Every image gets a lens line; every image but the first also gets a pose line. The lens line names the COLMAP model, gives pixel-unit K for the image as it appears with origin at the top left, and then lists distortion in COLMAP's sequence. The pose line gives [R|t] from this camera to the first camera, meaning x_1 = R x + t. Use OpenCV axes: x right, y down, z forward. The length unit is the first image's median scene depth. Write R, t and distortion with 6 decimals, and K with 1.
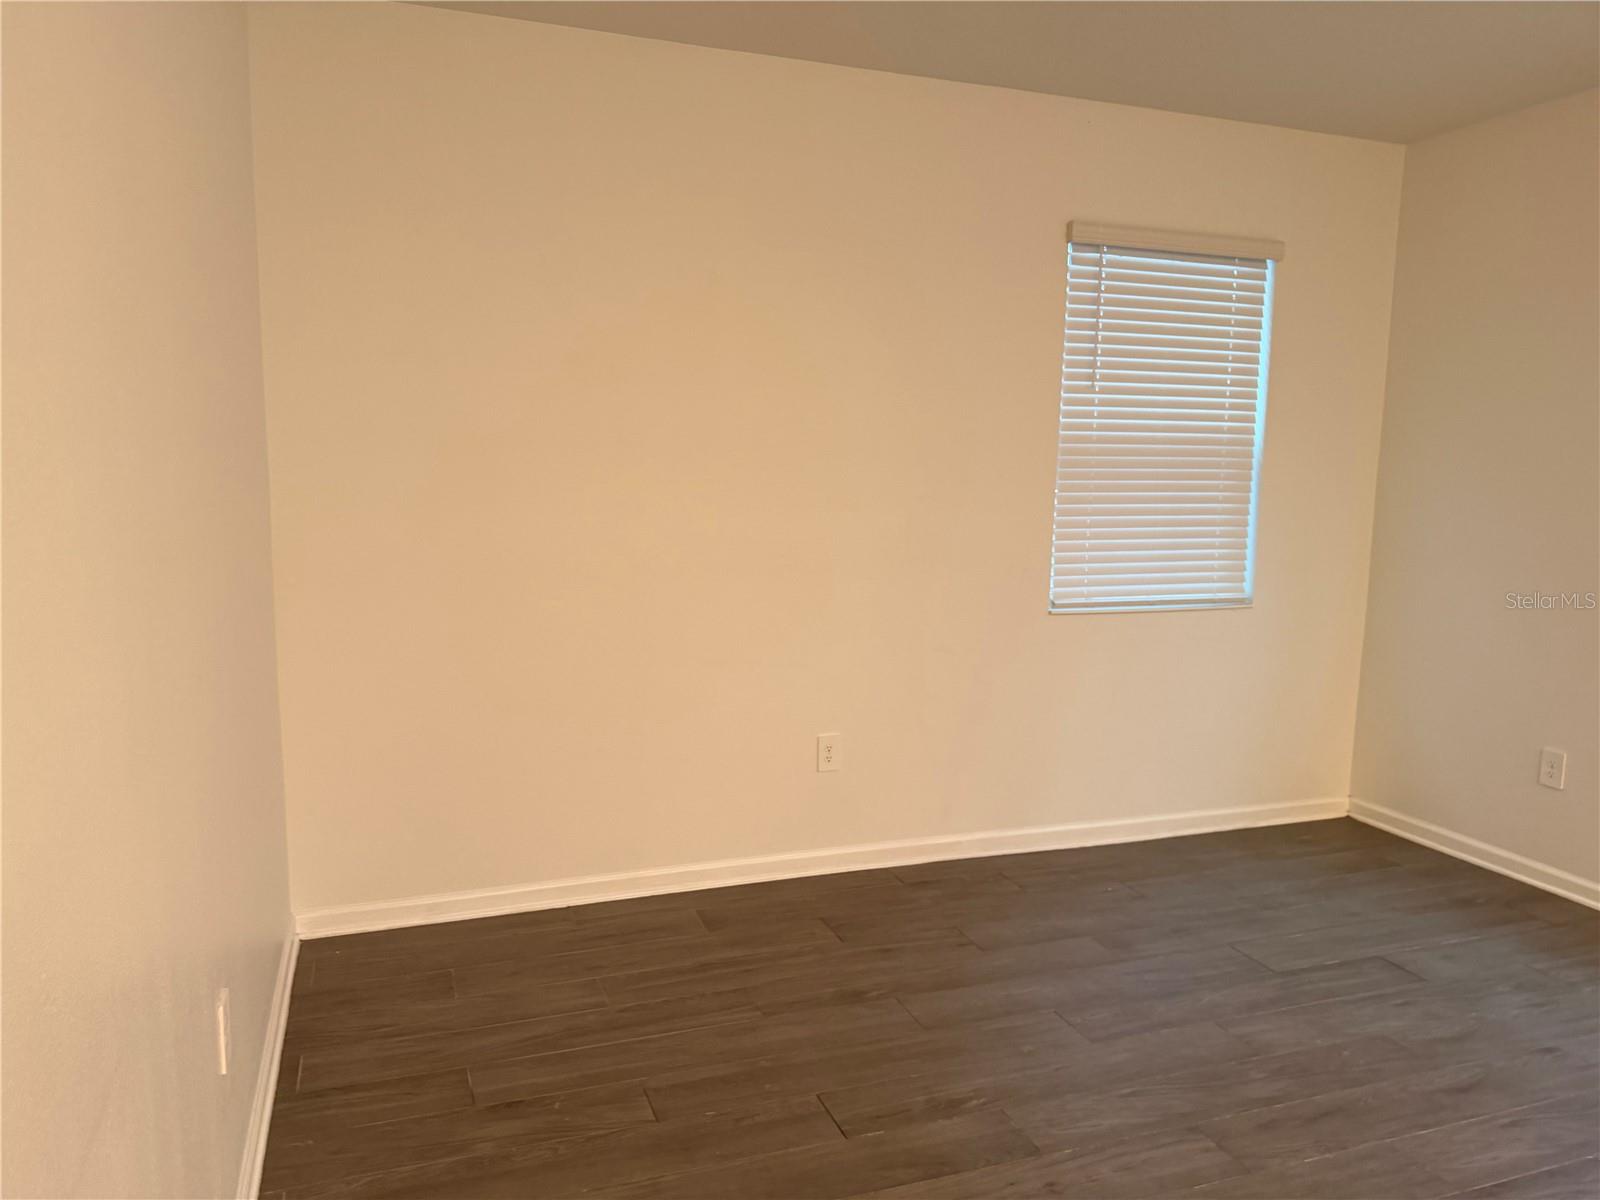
lens RADIAL K [[1119.1, 0, 765.2], [0, 1119.1, 598.4], [0, 0, 1]] dist [0.050820, -0.054431]
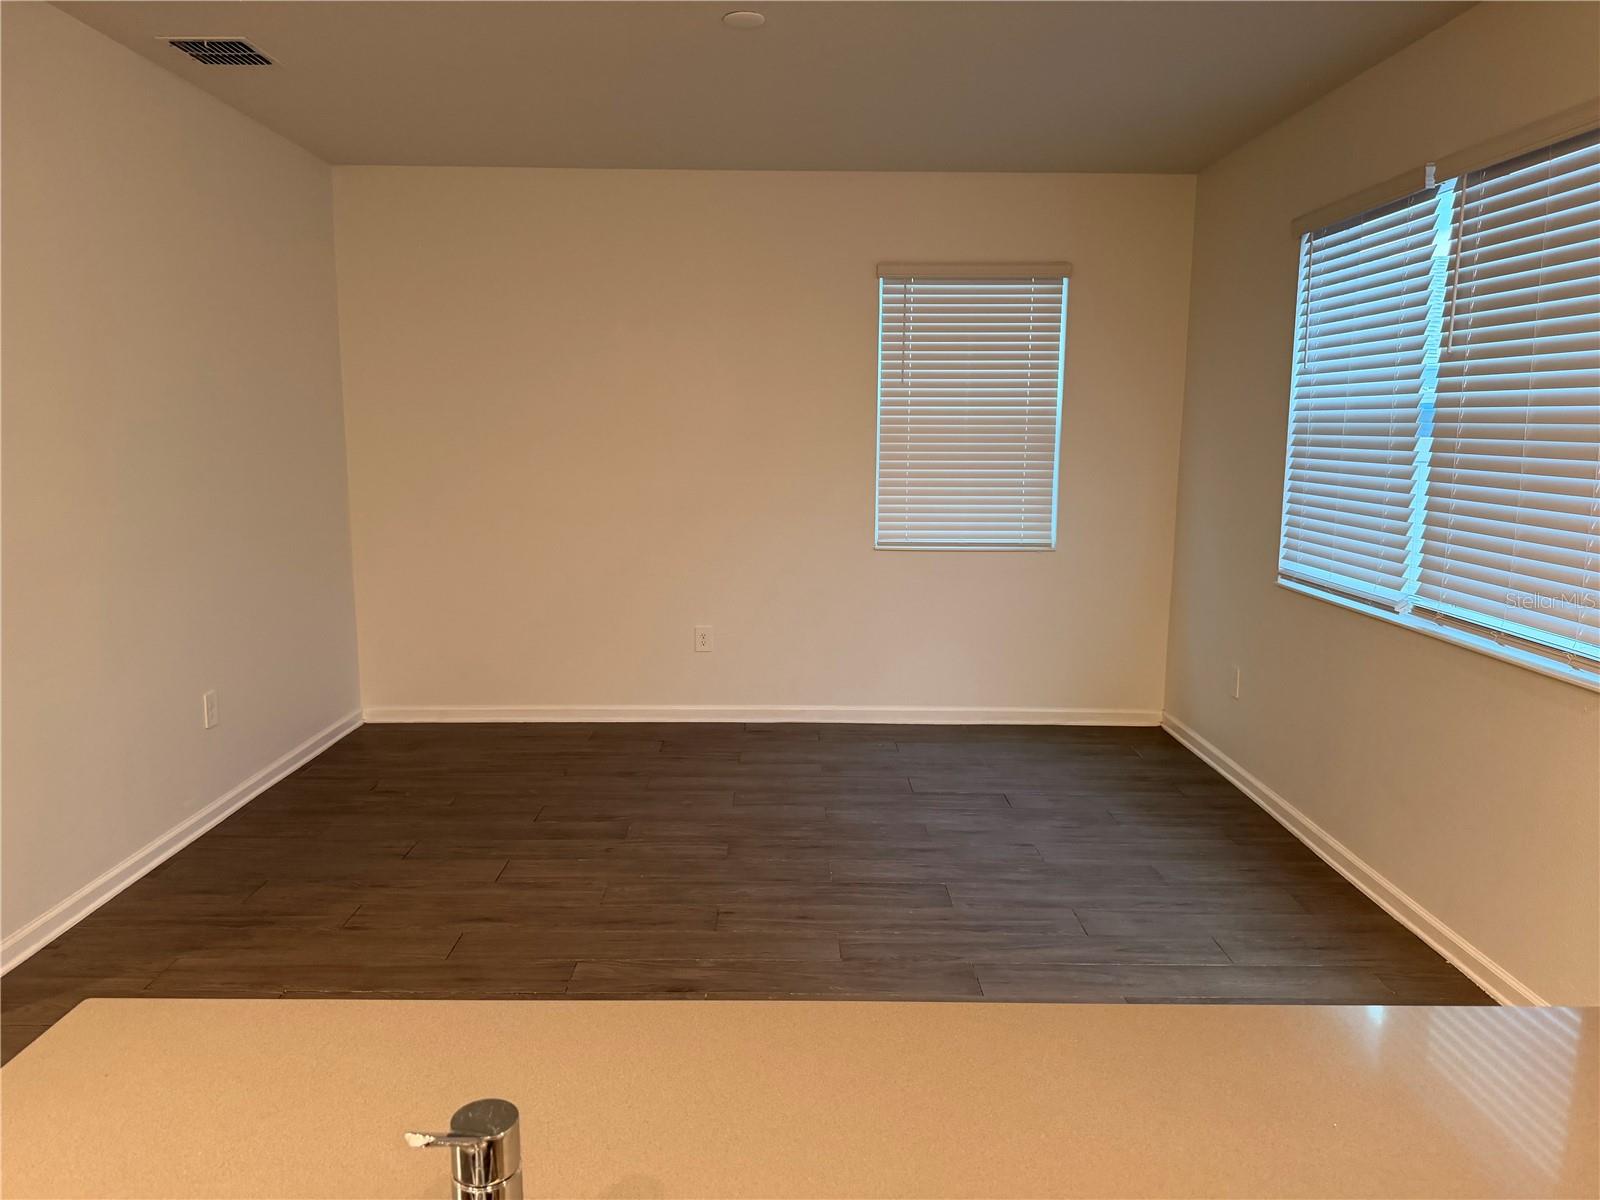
lens RADIAL K [[1119.1, 0, 806.7], [0, 1119.1, 603.5], [0, 0, 1]] dist [0.050820, -0.054431]
pose [[0.944189, 0.041735, -0.326749, 0.650040], [-0.032433, 0.998900, 0.033869, 0.037045], [0.327803, -0.021381, 0.944504, -0.329080]]
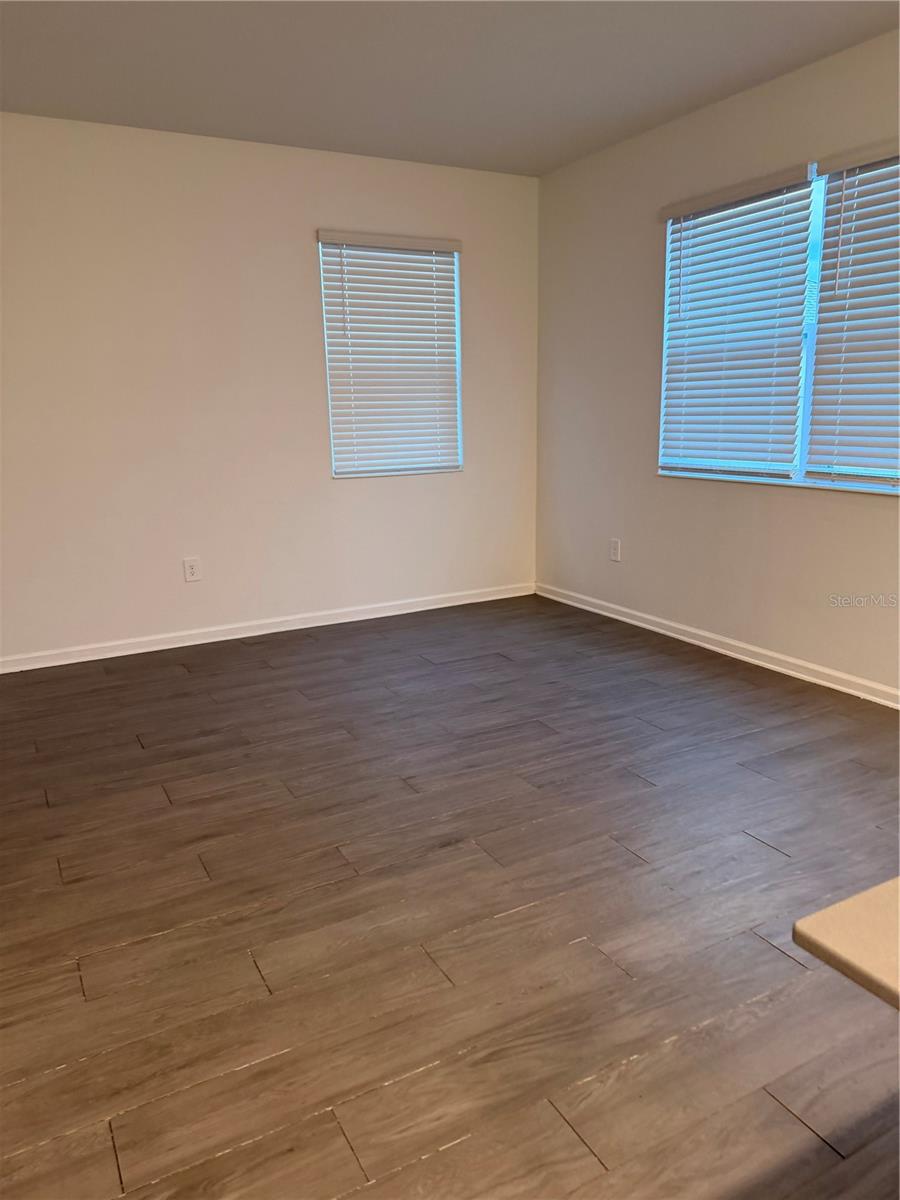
lens RADIAL K [[839.3, 0, 444.1], [0, 839.3, 600.7], [0, 0, 1]] dist [0.050820, -0.054431]
pose [[0.986082, -0.074573, 0.148594, 0.228899], [0.059439, 0.992820, 0.103808, 0.076079], [-0.155269, -0.093531, 0.983435, -0.259192]]
